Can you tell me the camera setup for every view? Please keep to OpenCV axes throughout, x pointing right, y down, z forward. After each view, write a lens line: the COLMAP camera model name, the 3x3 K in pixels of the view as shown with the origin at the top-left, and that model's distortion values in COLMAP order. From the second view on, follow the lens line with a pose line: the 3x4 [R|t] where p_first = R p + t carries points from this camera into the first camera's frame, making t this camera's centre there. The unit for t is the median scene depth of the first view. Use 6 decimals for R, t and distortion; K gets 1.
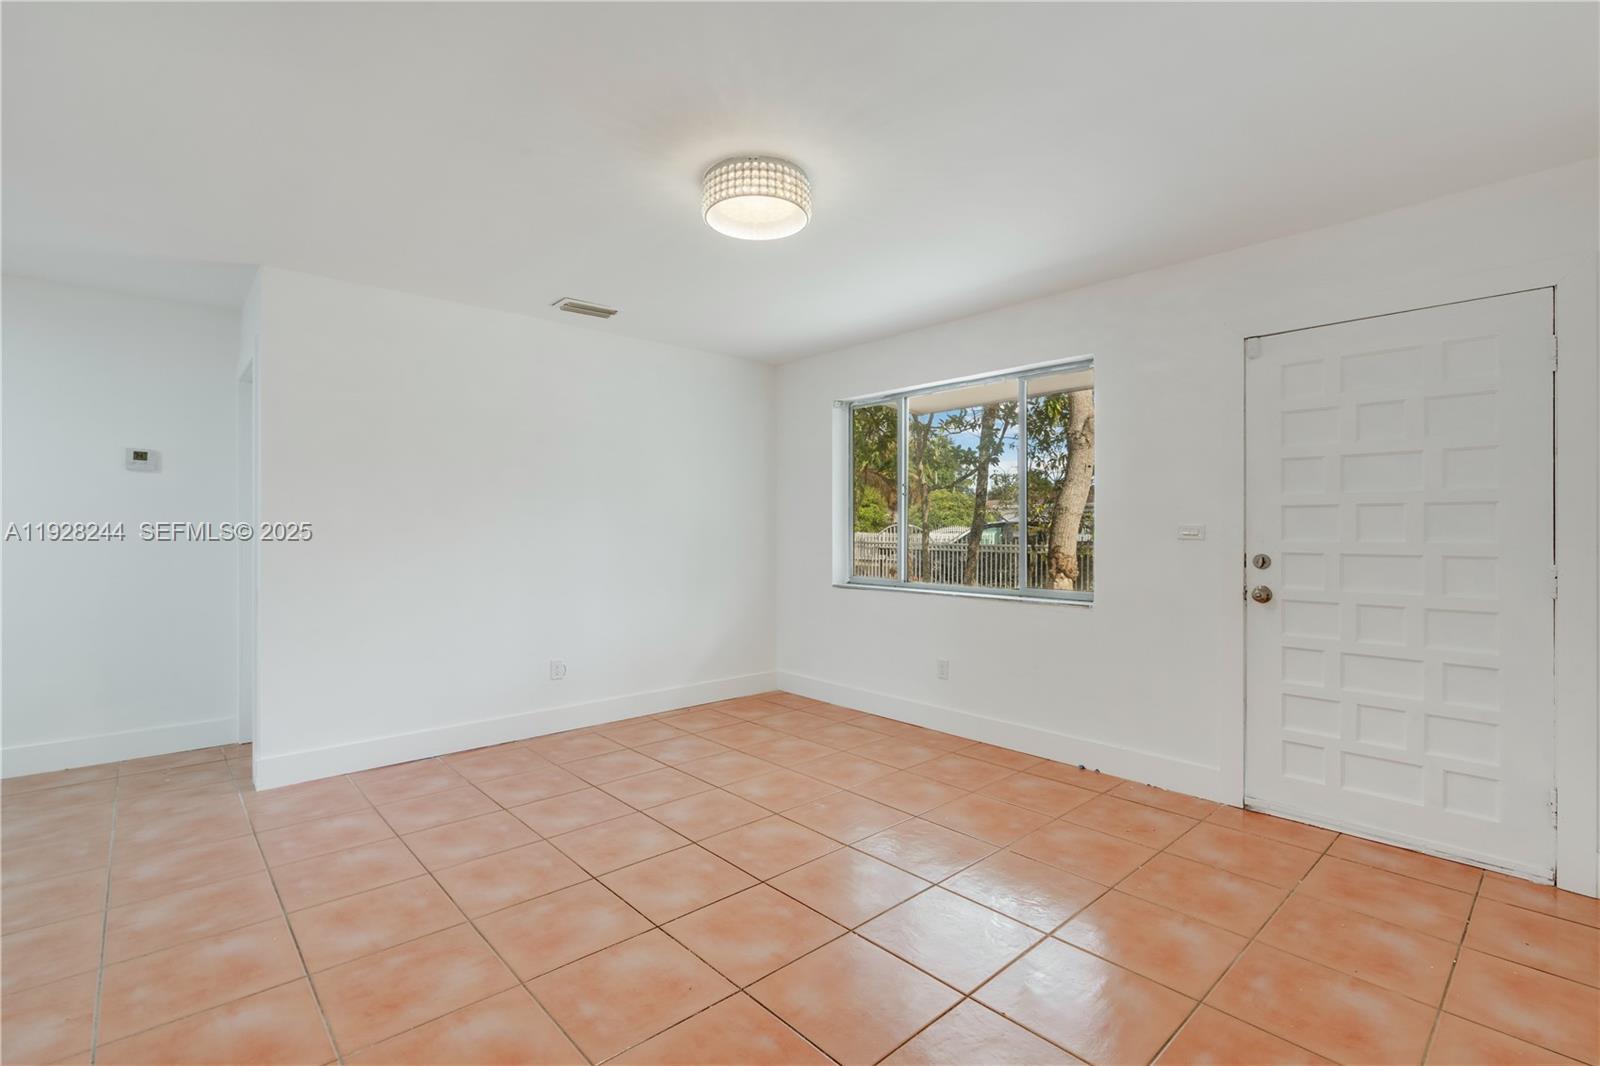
lens RADIAL K [[725.7, 0, 795.9], [0, 725.7, 531.6], [0, 0, 1]] dist [-0.006778, 0.002630]
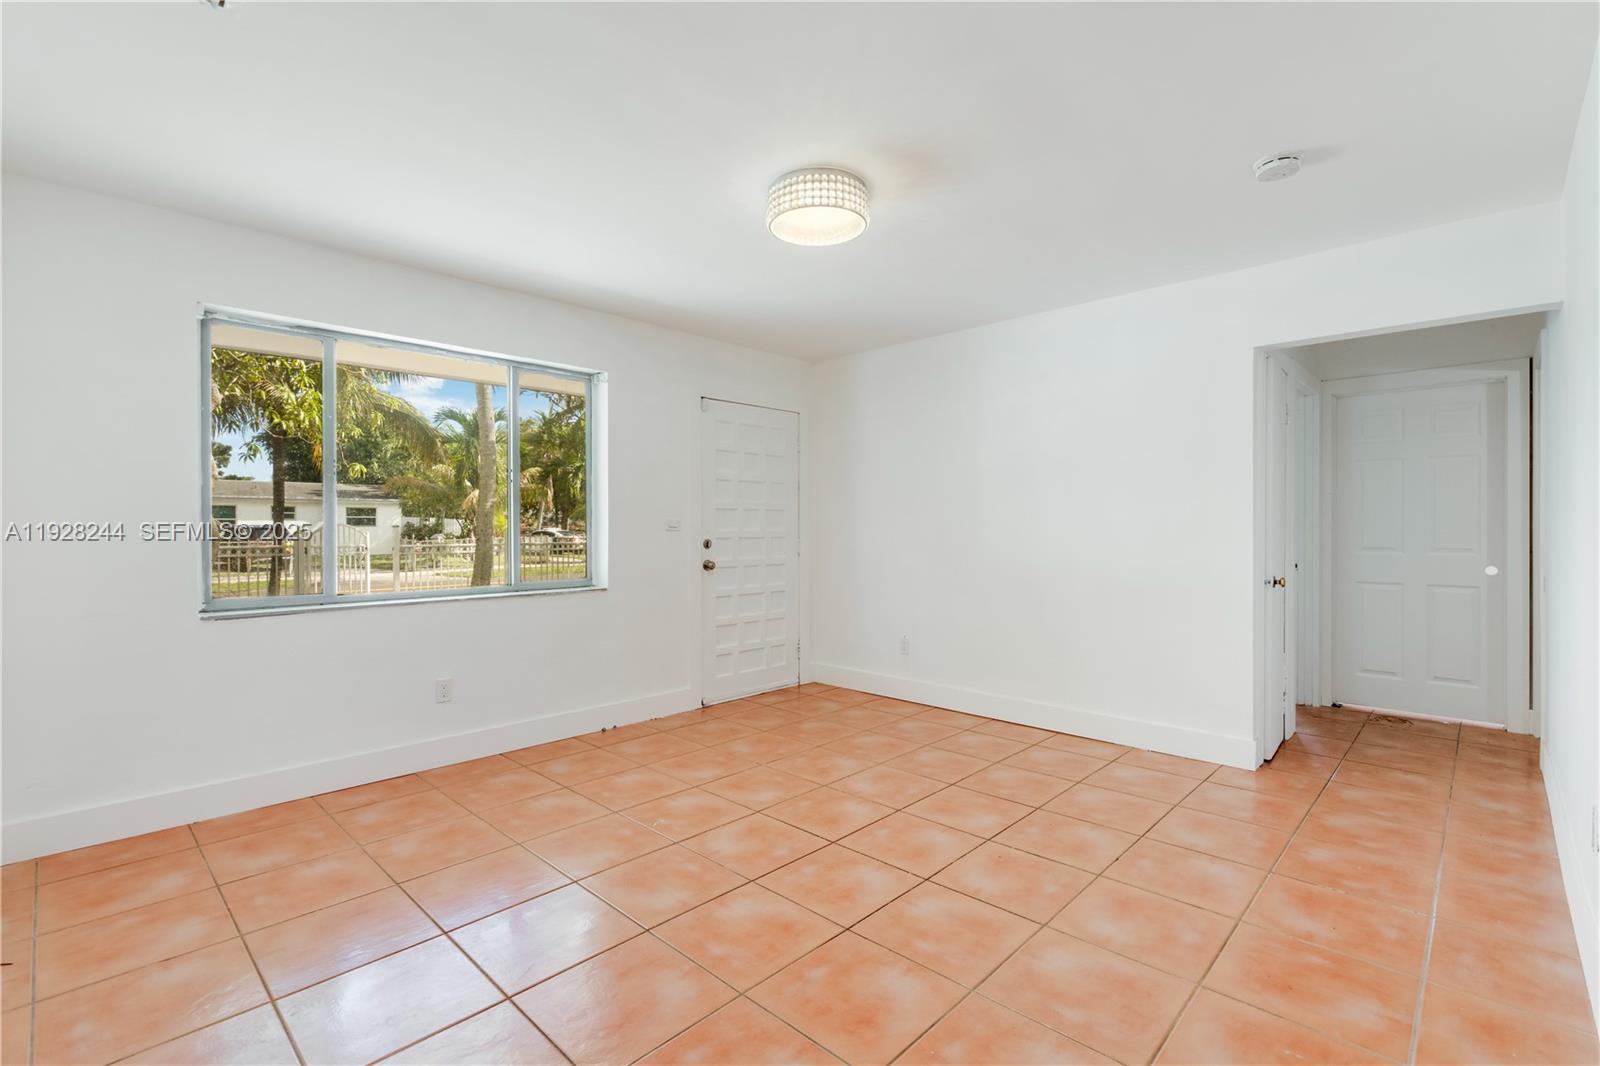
lens RADIAL K [[725.7, 0, 797.3], [0, 725.7, 532.4], [0, 0, 1]] dist [-0.006778, 0.002630]
pose [[-0.069372, -0.009412, 0.997546, -0.809801], [0.004389, 0.999943, 0.009740, 0.001676], [-0.997581, 0.005054, -0.069327, 0.805756]]
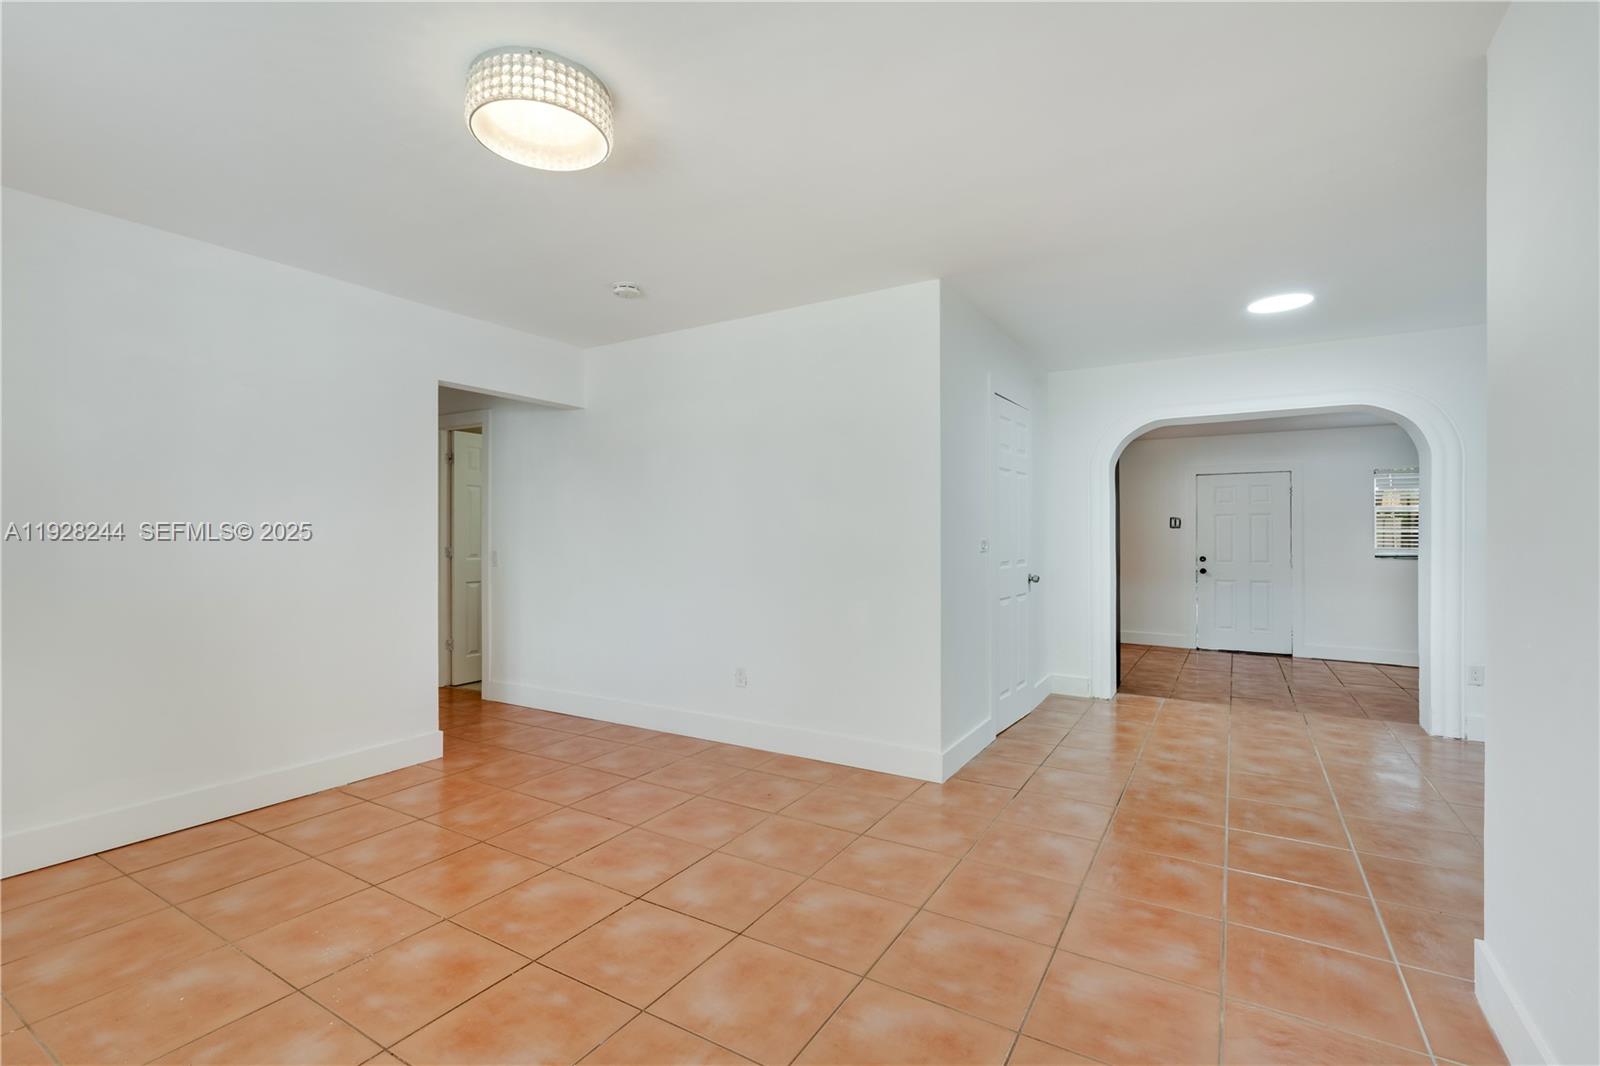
lens RADIAL K [[721.3, 0, 798.6], [0, 721.3, 534.4], [0, 0, 1]] dist [-0.001755, 0.001324]
pose [[-0.958101, -0.001314, -0.286427, -0.070008], [-0.000539, 0.999996, -0.002785, 0.001117], [0.286429, -0.002514, -0.958098, 1.336628]]
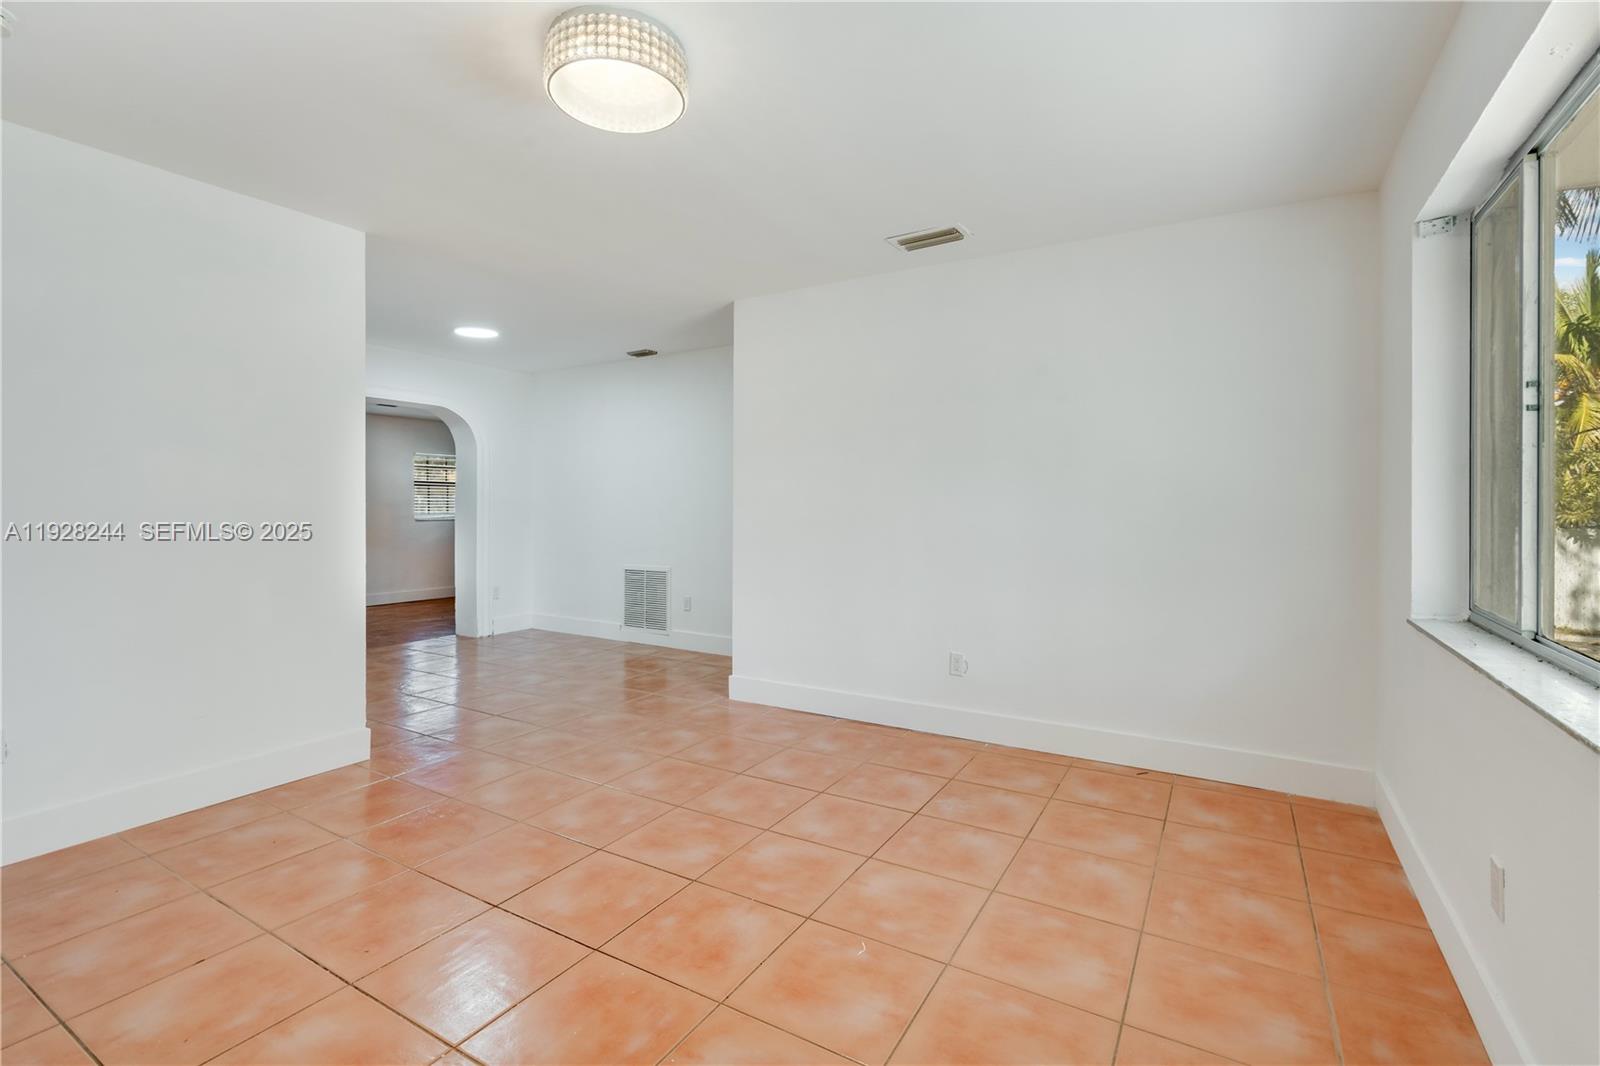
lens RADIAL K [[725.7, 0, 794.8], [0, 725.7, 512.9], [0, 0, 1]] dist [-0.006778, 0.002630]
pose [[0.293327, 0.010392, -0.955956, 0.542451], [-0.002990, 0.999946, 0.009952, 0.002529], [0.956007, -0.000061, 0.293342, 0.697093]]
